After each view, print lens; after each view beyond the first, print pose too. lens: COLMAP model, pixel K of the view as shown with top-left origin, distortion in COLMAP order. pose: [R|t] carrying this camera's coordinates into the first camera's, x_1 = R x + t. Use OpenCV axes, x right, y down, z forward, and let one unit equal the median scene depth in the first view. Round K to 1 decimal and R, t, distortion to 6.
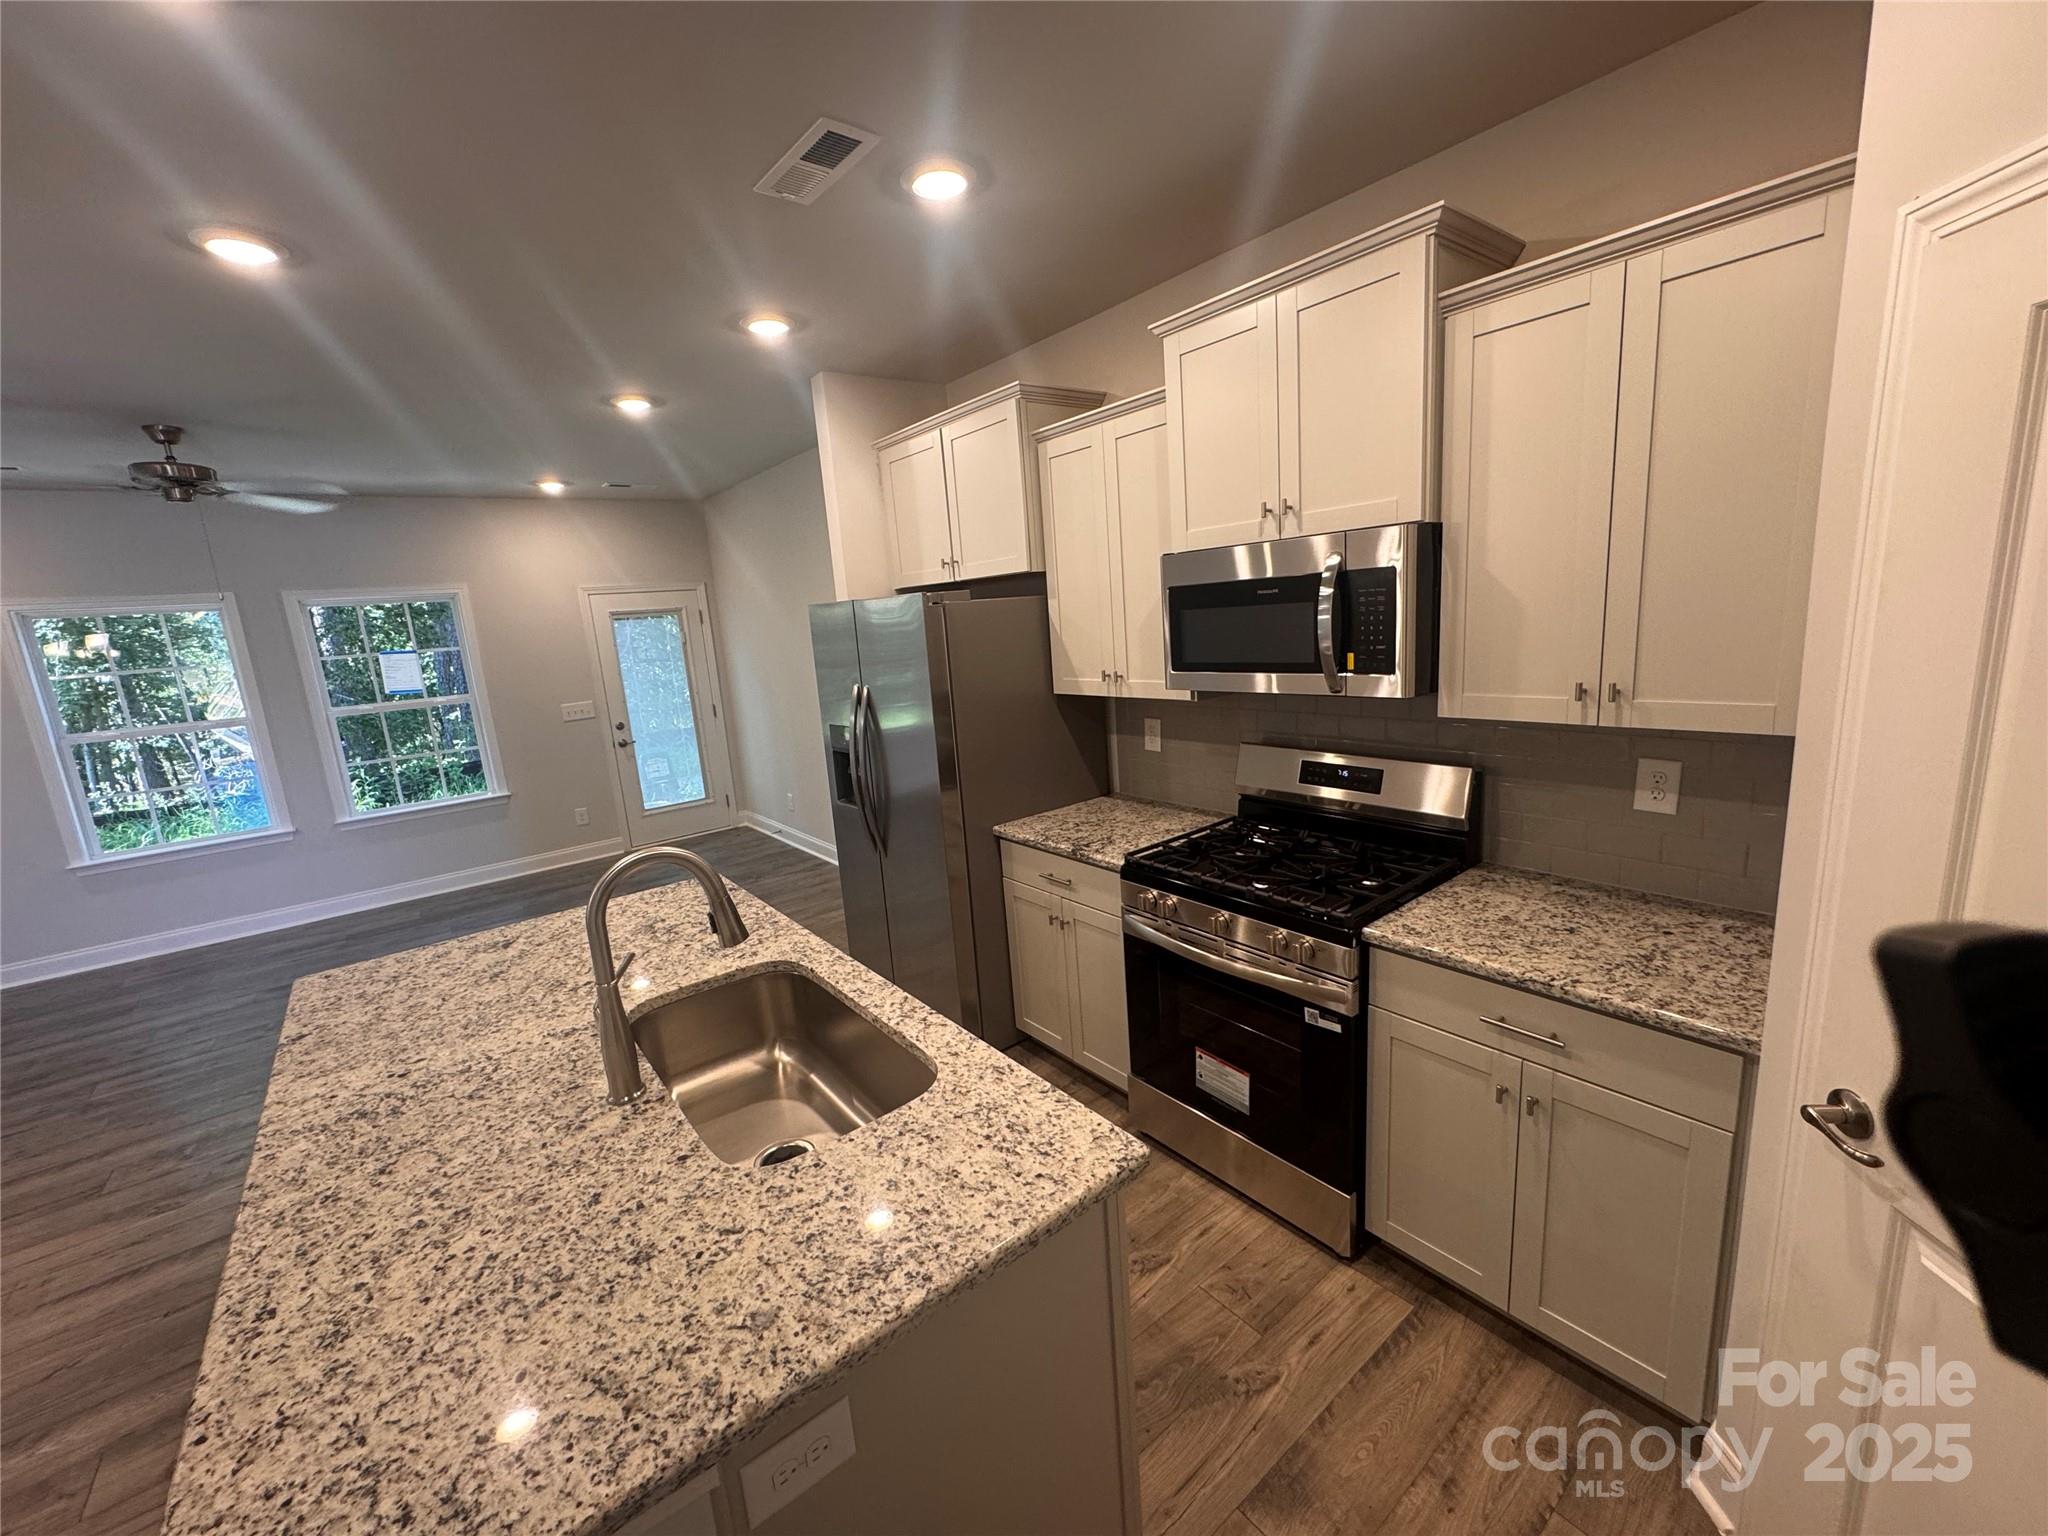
lens RADIAL K [[816.6, 0, 1029.3], [0, 816.6, 771.4], [0, 0, 1]] dist [-0.003959, 0.000090]
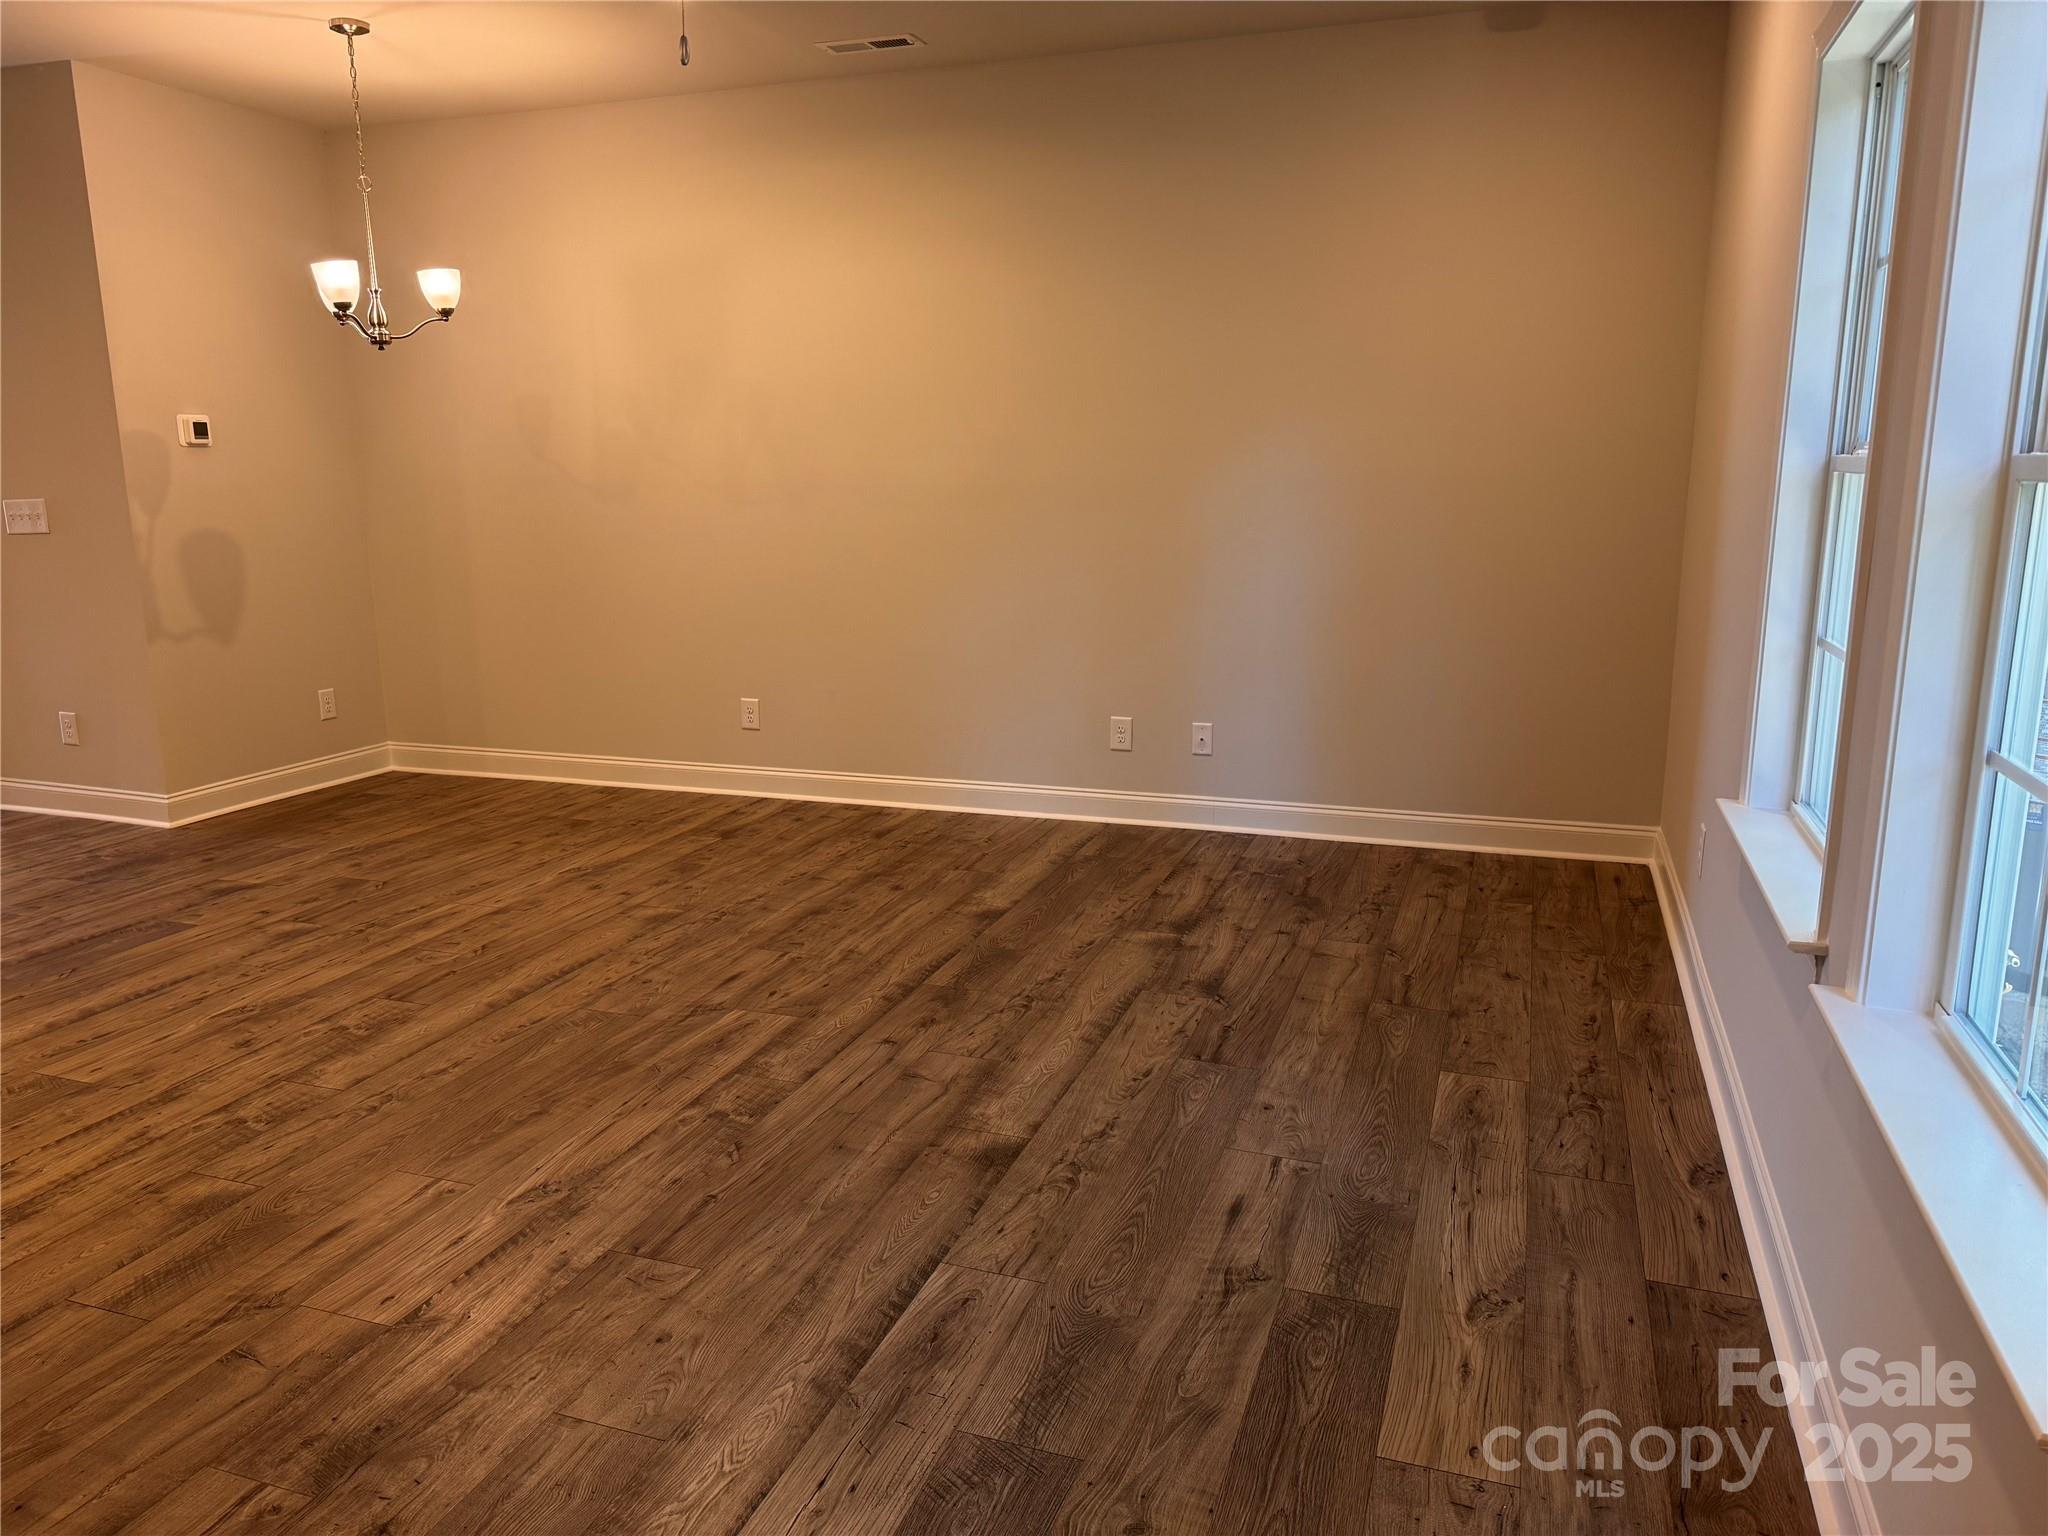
lens RADIAL K [[1432.6, 0, 1015.4], [0, 1432.6, 772.6], [0, 0, 1]] dist [0.049021, -0.062114]
pose [[-0.845434, 0.189366, -0.499381, -1.298960], [-0.034529, 0.913695, 0.404931, -0.332866], [0.532962, 0.359586, -0.765931, 2.970795]]
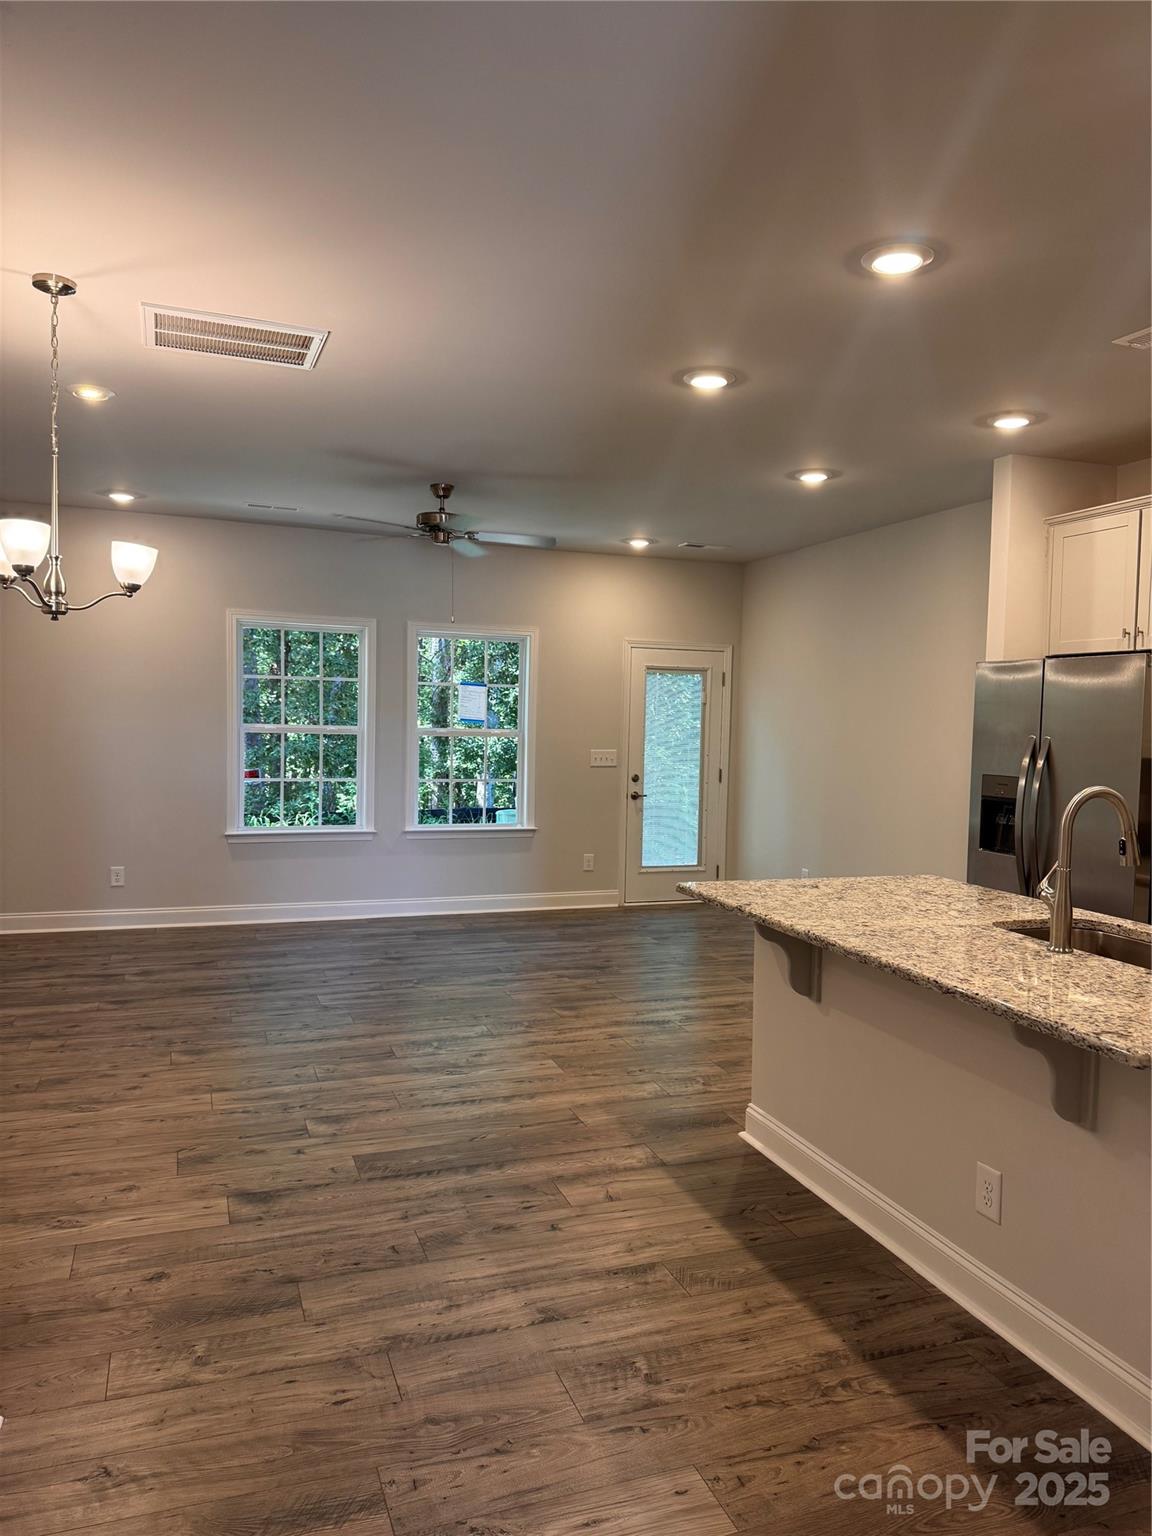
lens RADIAL K [[1074.5, 0, 588.1], [0, 1074.5, 773.8], [0, 0, 1]] dist [0.049021, -0.062114]
pose [[0.946600, 0.110115, -0.303024, -0.497331], [-0.150194, 0.982264, -0.112243, 0.290892], [0.285290, 0.151761, 0.946350, -0.771432]]
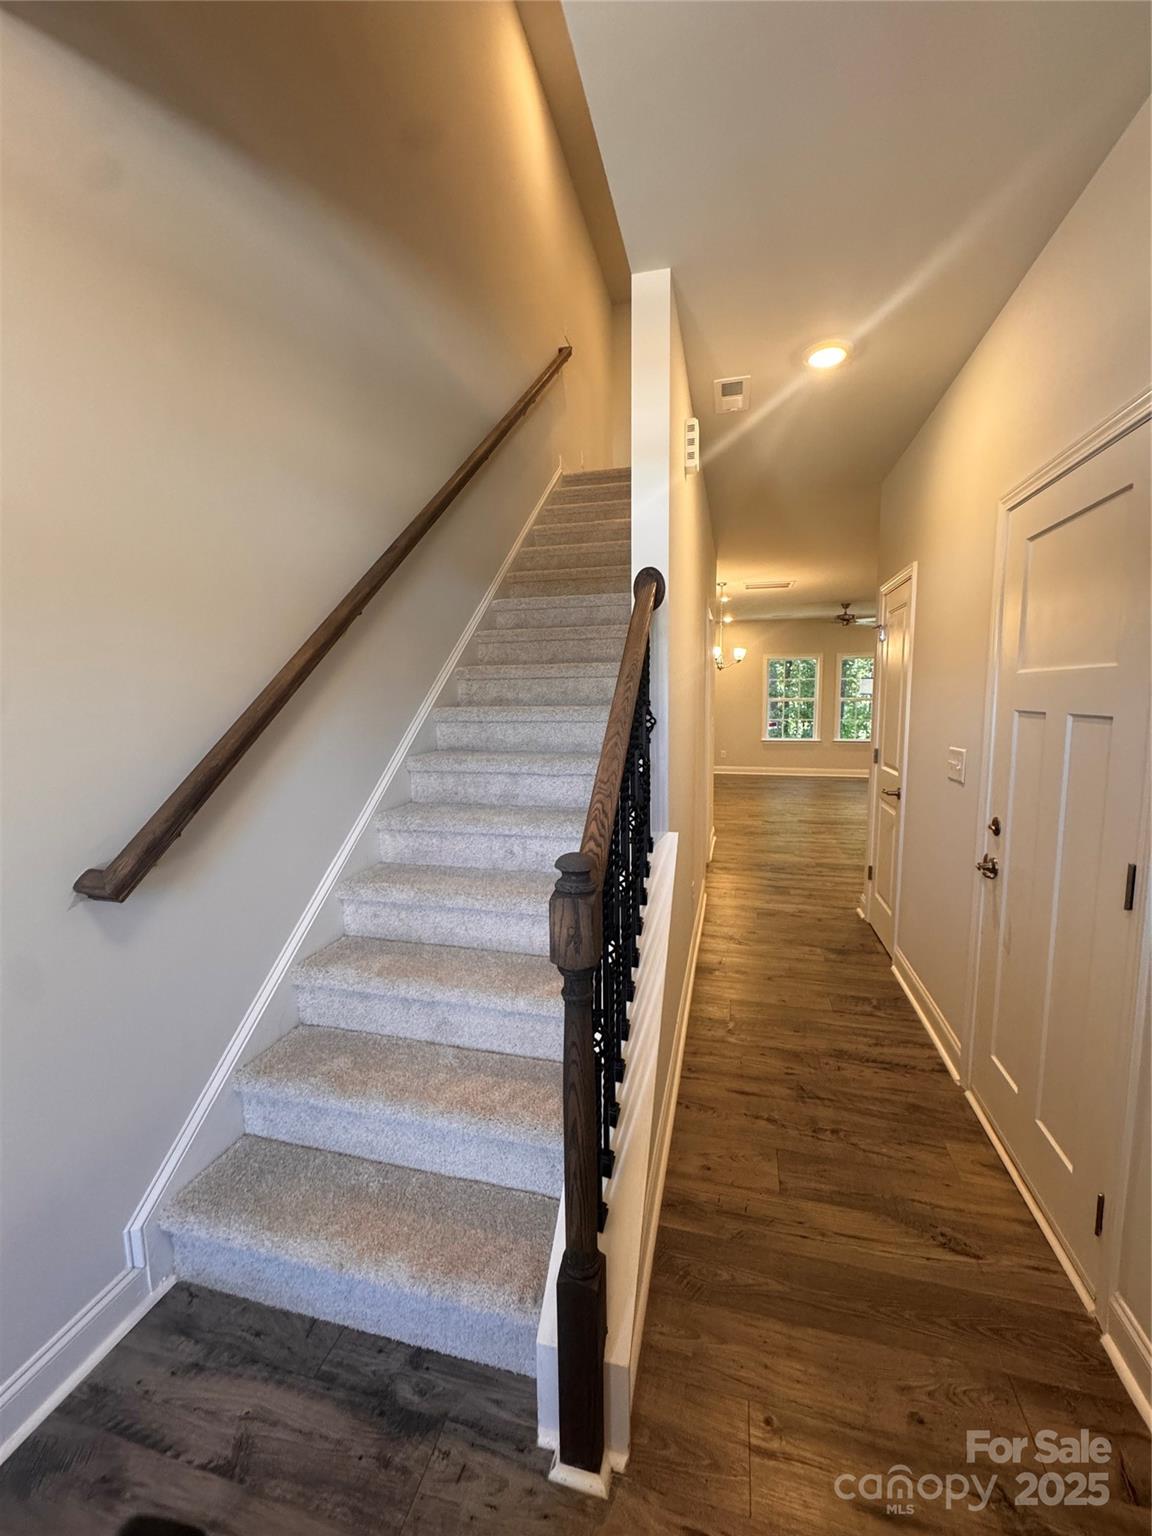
lens RADIAL K [[612.5, 0, 578.0], [0, 612.5, 766.1], [0, 0, 1]] dist [-0.003959, 0.000090]
pose [[0.600300, 0.155381, -0.784536, 0.565602], [-0.186646, 0.981077, 0.051492, 0.509108], [0.777691, 0.115520, 0.617942, -2.216079]]
